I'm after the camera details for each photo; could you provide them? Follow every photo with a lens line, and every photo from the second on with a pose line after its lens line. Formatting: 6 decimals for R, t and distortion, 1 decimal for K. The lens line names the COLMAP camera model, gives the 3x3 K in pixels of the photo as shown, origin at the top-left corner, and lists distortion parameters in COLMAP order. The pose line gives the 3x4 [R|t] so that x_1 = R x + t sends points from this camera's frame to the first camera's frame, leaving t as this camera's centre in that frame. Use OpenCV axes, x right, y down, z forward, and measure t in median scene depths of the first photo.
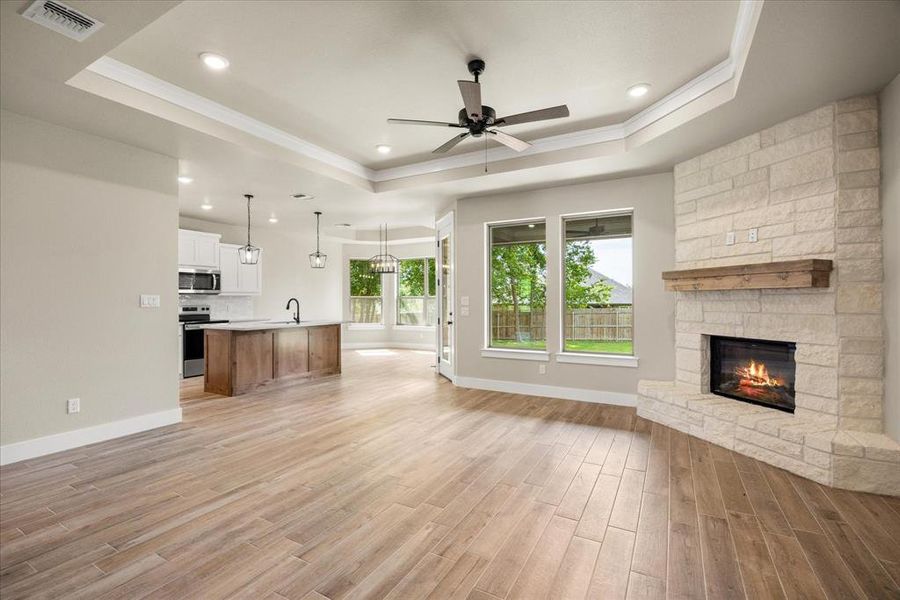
lens RADIAL K [[402.5, 0, 445.3], [0, 402.5, 298.6], [0, 0, 1]] dist [-0.015635, -0.000201]
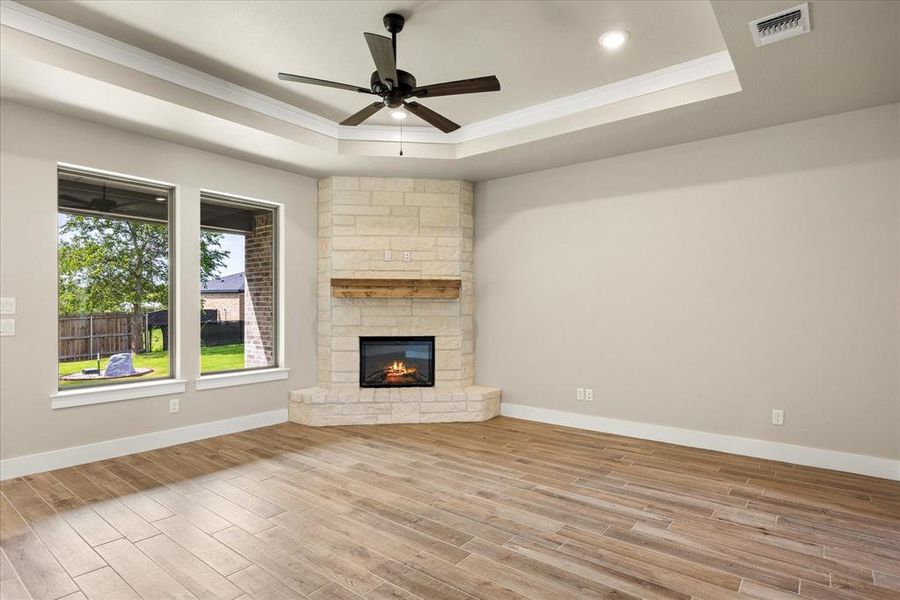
lens RADIAL K [[476.5, 0, 452.5], [0, 476.5, 307.9], [0, 0, 1]] dist [-0.004161, -0.002535]
pose [[0.159554, -0.001123, 0.987189, -0.748668], [-0.007453, 0.999969, 0.002342, 0.004311], [-0.987161, -0.007731, 0.159541, 0.619318]]
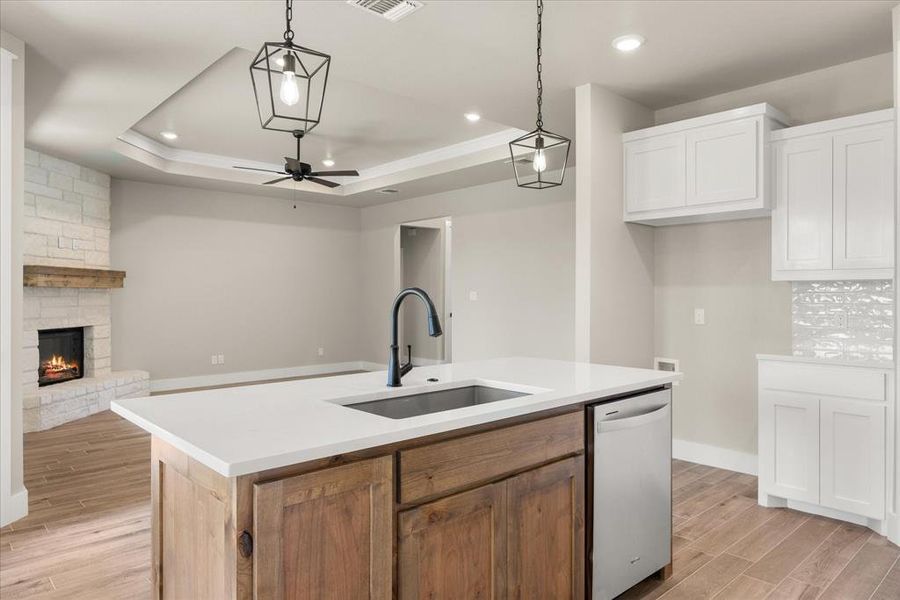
lens RADIAL K [[588.2, 0, 447.7], [0, 588.2, 297.0], [0, 0, 1]] dist [-0.009125, -0.006773]
pose [[-0.950042, 0.000772, 0.312121, -0.931584], [-0.000037, 0.999997, -0.002586, 0.011244], [-0.312122, -0.002468, -0.950039, 2.431756]]
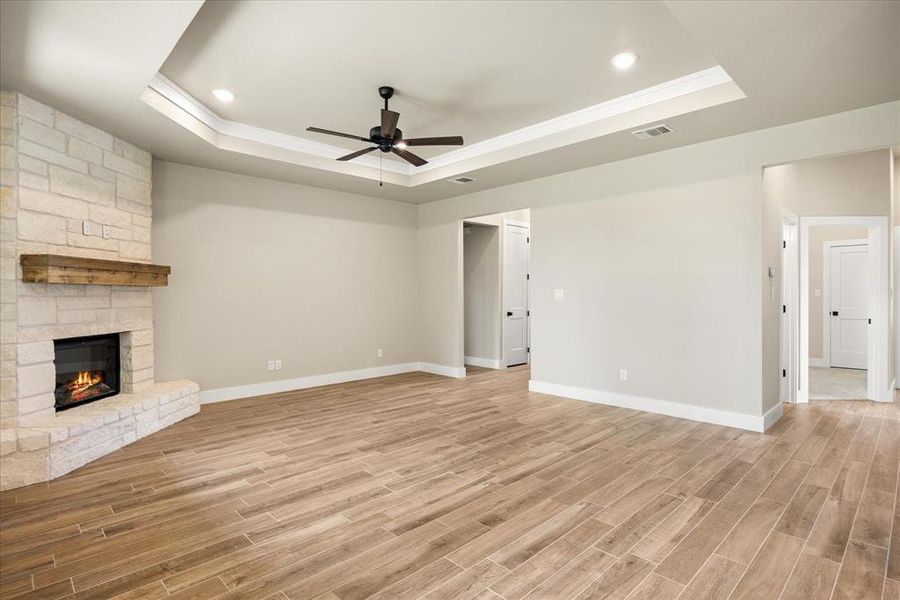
lens RADIAL K [[464.3, 0, 445.1], [0, 464.3, 297.9], [0, 0, 1]] dist [-0.011887, -0.001115]
pose [[-0.956500, 0.003326, 0.291714, -0.403115], [0.003795, 0.999992, 0.001041, 0.011162], [-0.291708, 0.002102, -0.956505, 1.912133]]
